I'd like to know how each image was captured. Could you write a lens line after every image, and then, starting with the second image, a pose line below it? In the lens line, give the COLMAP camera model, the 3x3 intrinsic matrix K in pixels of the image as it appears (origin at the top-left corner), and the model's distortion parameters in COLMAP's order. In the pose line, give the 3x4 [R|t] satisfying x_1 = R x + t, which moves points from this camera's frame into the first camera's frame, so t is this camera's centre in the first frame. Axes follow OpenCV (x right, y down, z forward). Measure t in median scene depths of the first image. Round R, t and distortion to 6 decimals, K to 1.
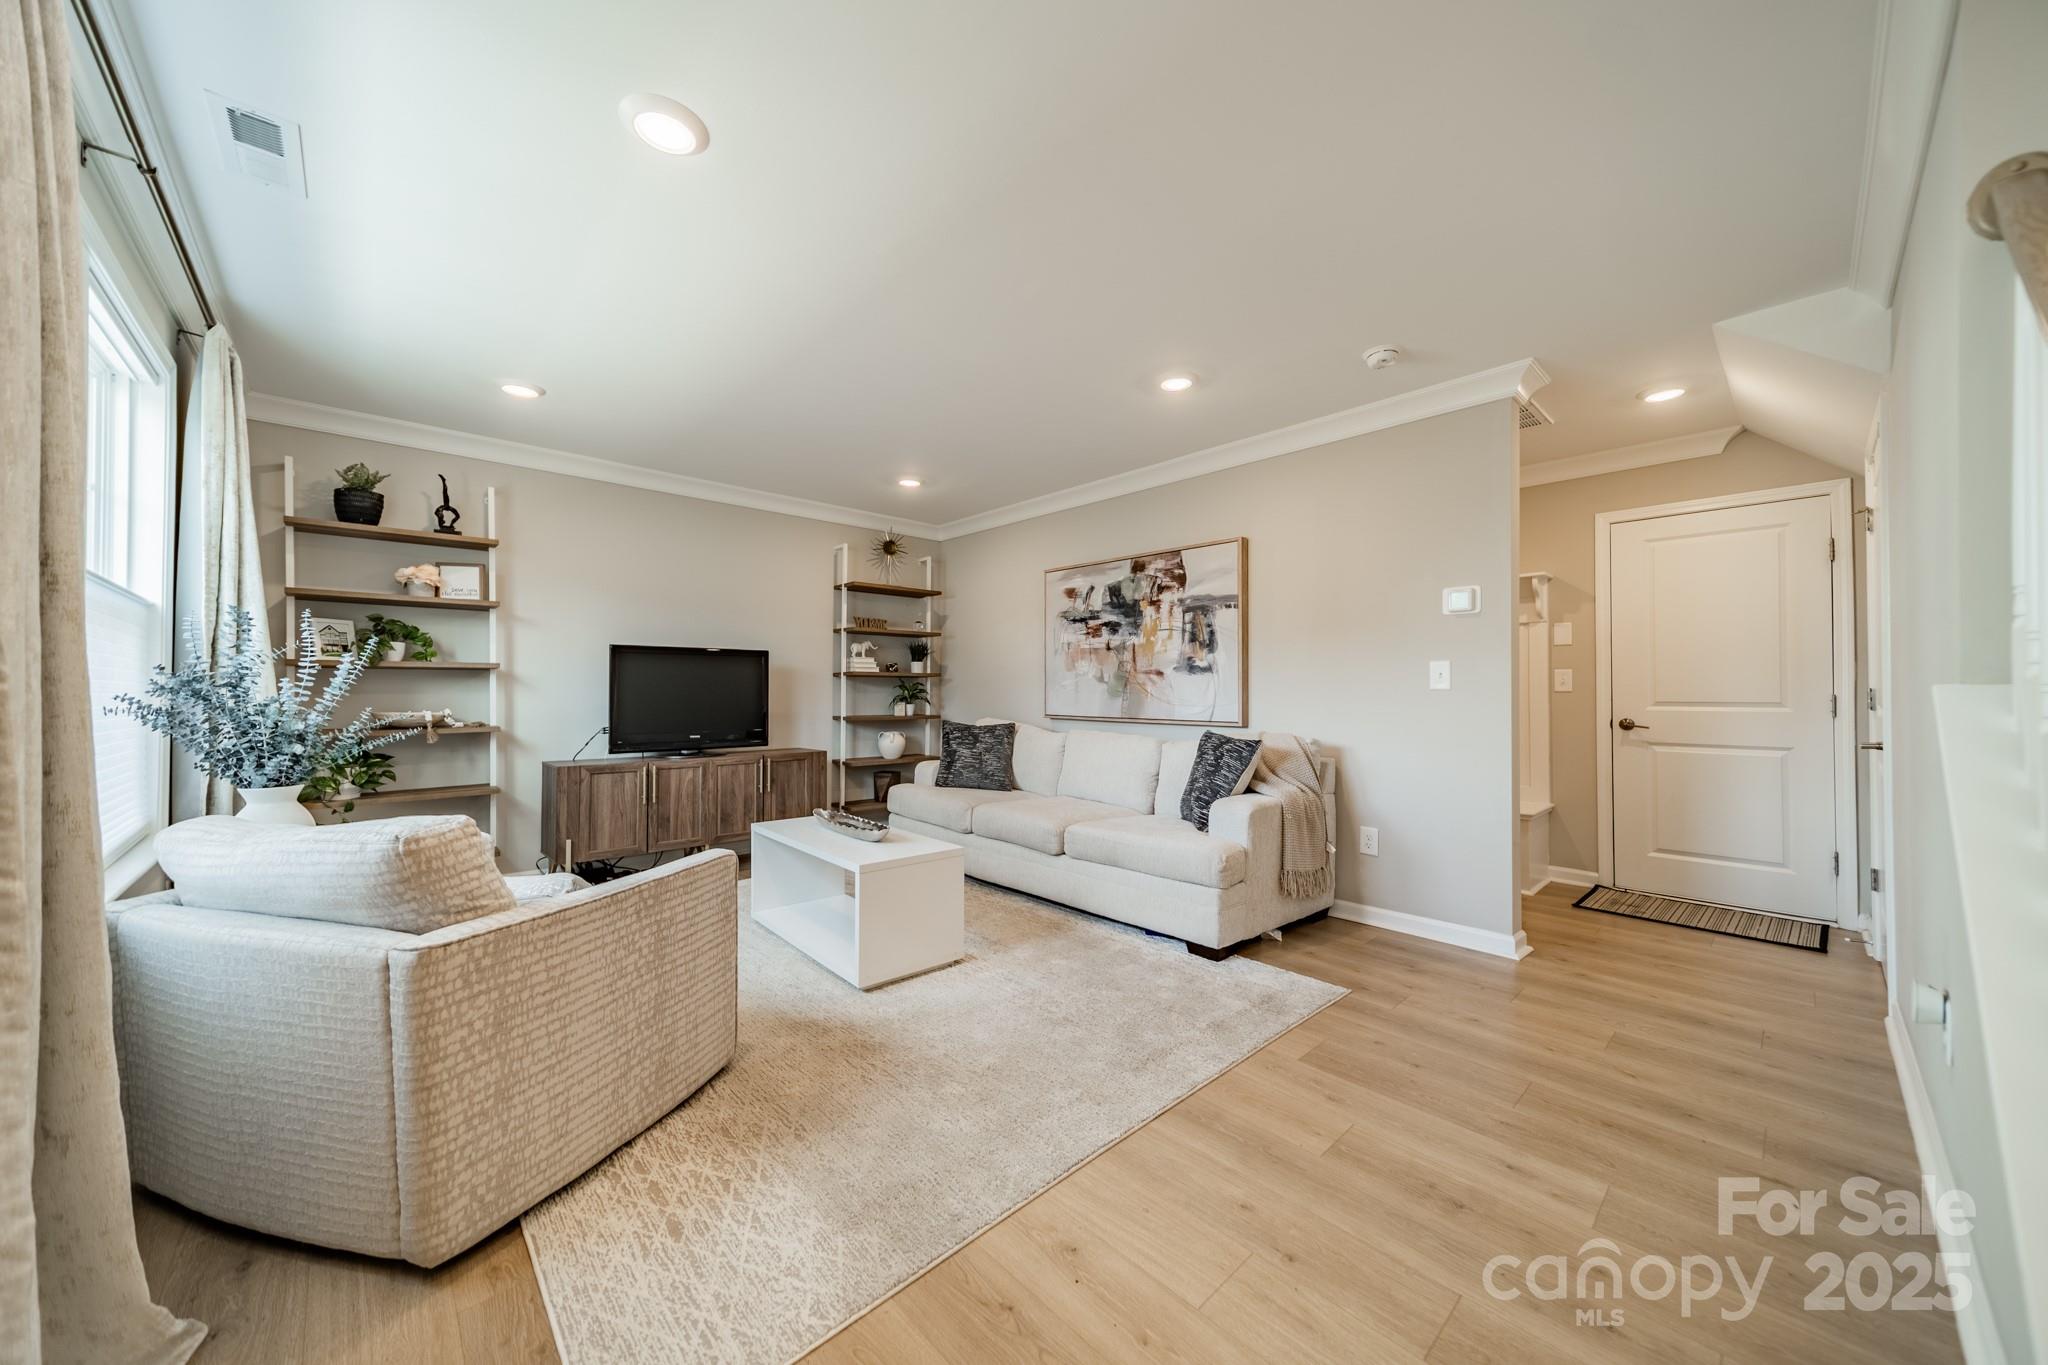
lens RADIAL K [[719.0, 0, 1026.7], [0, 719.0, 682.7], [0, 0, 1]] dist [0.008301, 0.000232]
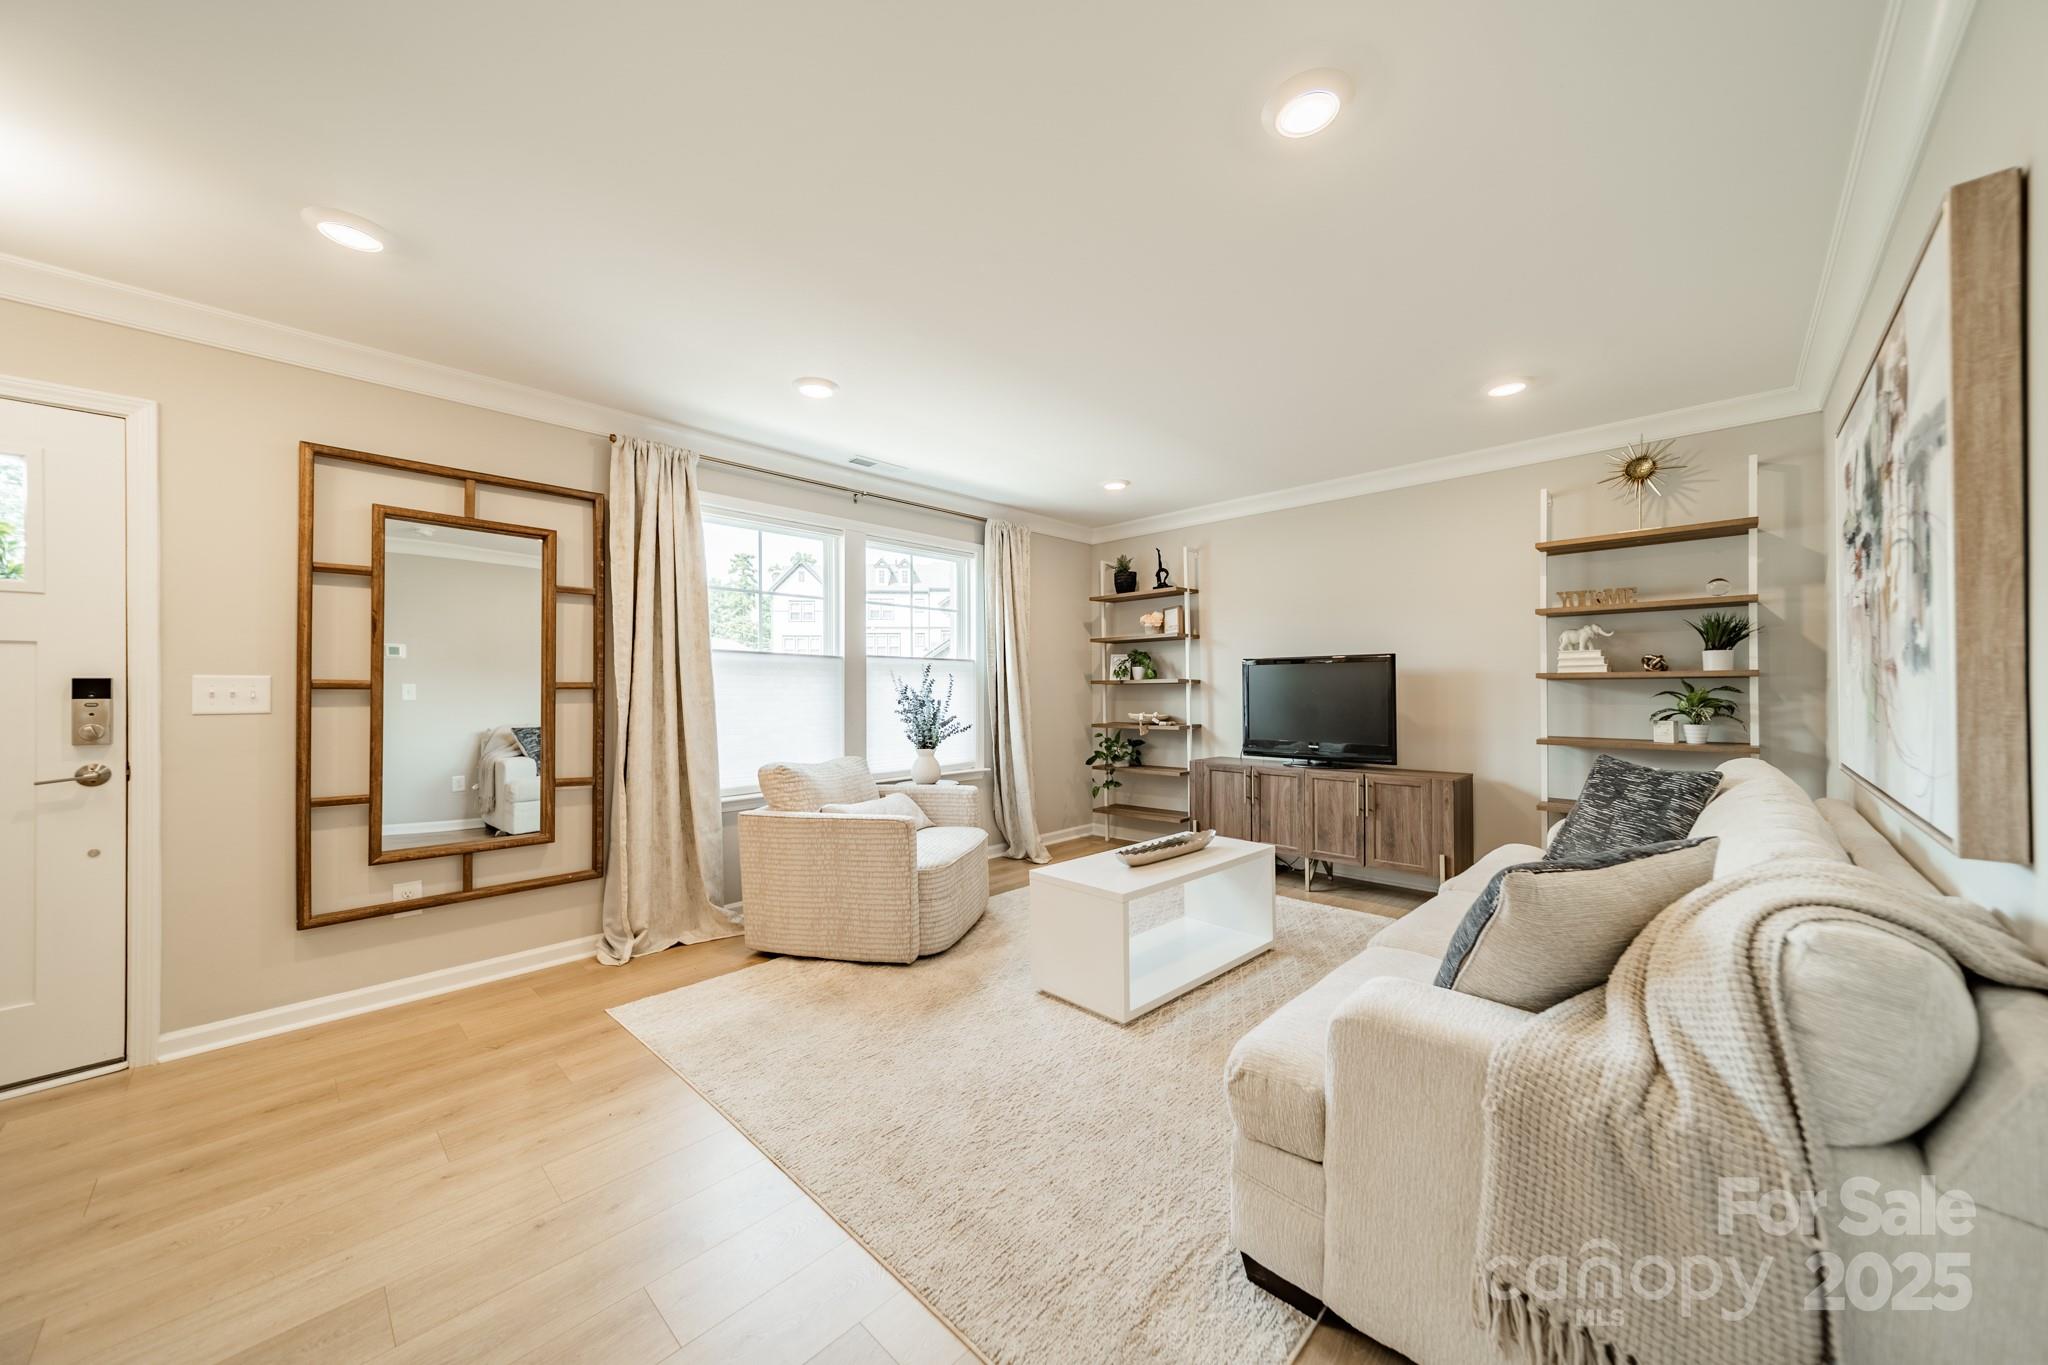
lens RADIAL K [[719.0, 0, 1026.7], [0, 719.0, 682.7], [0, 0, 1]] dist [0.008301, 0.000232]
pose [[0.061833, -0.010007, -0.998036, 0.564793], [0.018820, 0.999784, -0.008858, -0.012761], [0.997909, -0.018235, 0.062007, 0.619075]]
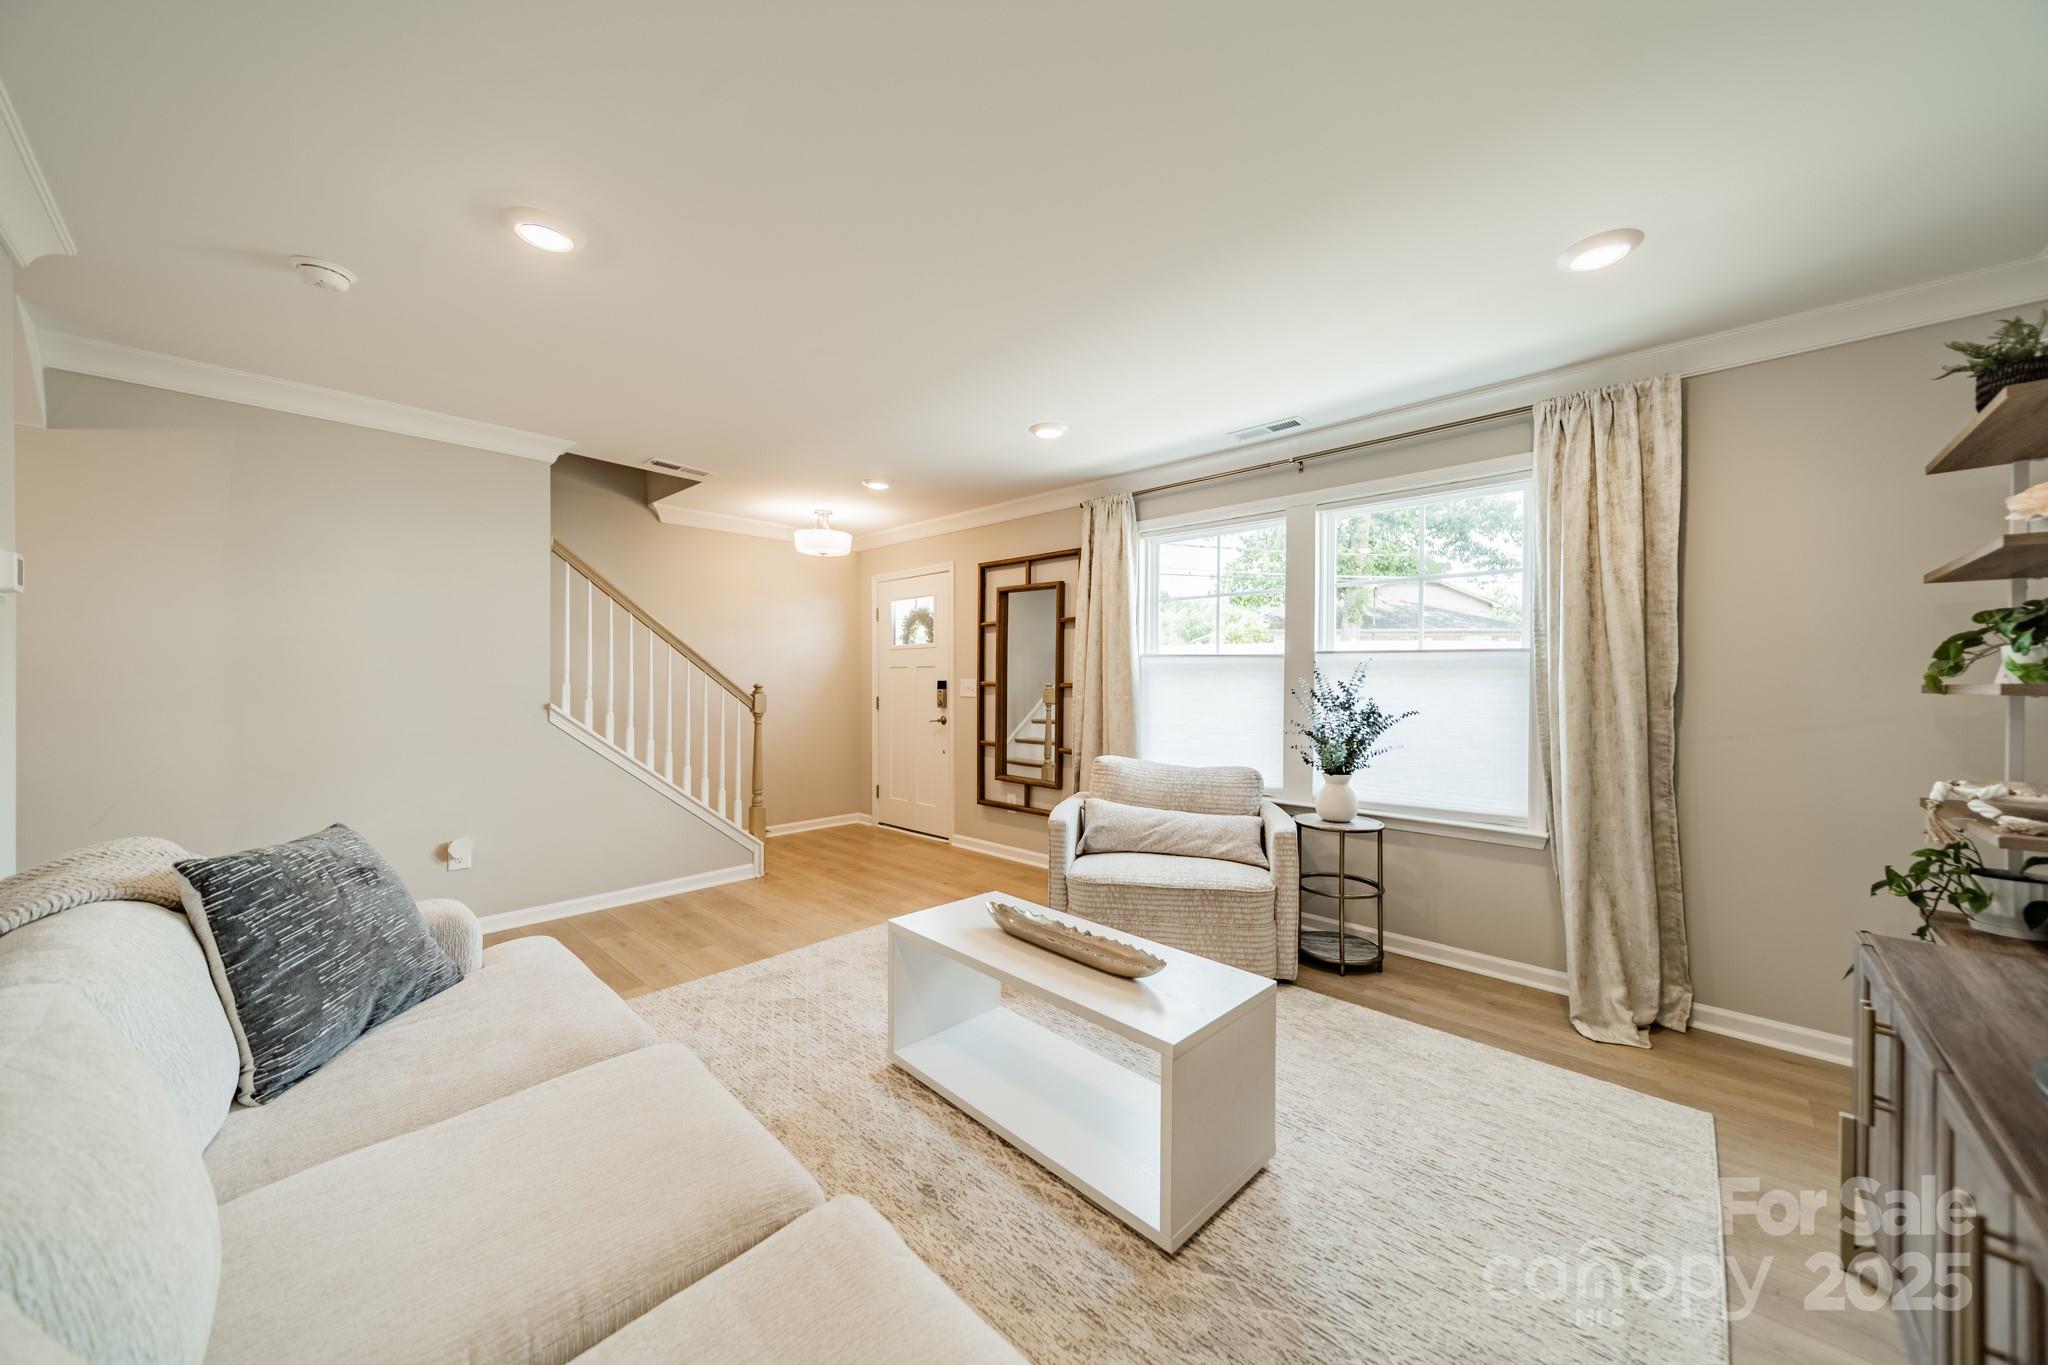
lens RADIAL K [[719.0, 0, 1026.7], [0, 719.0, 682.7], [0, 0, 1]] dist [0.008301, 0.000232]
pose [[-0.997885, -0.004863, -0.064825, -0.138943], [-0.004365, 0.999960, -0.007831, -0.021465], [0.064860, -0.007531, -0.997866, 1.338495]]
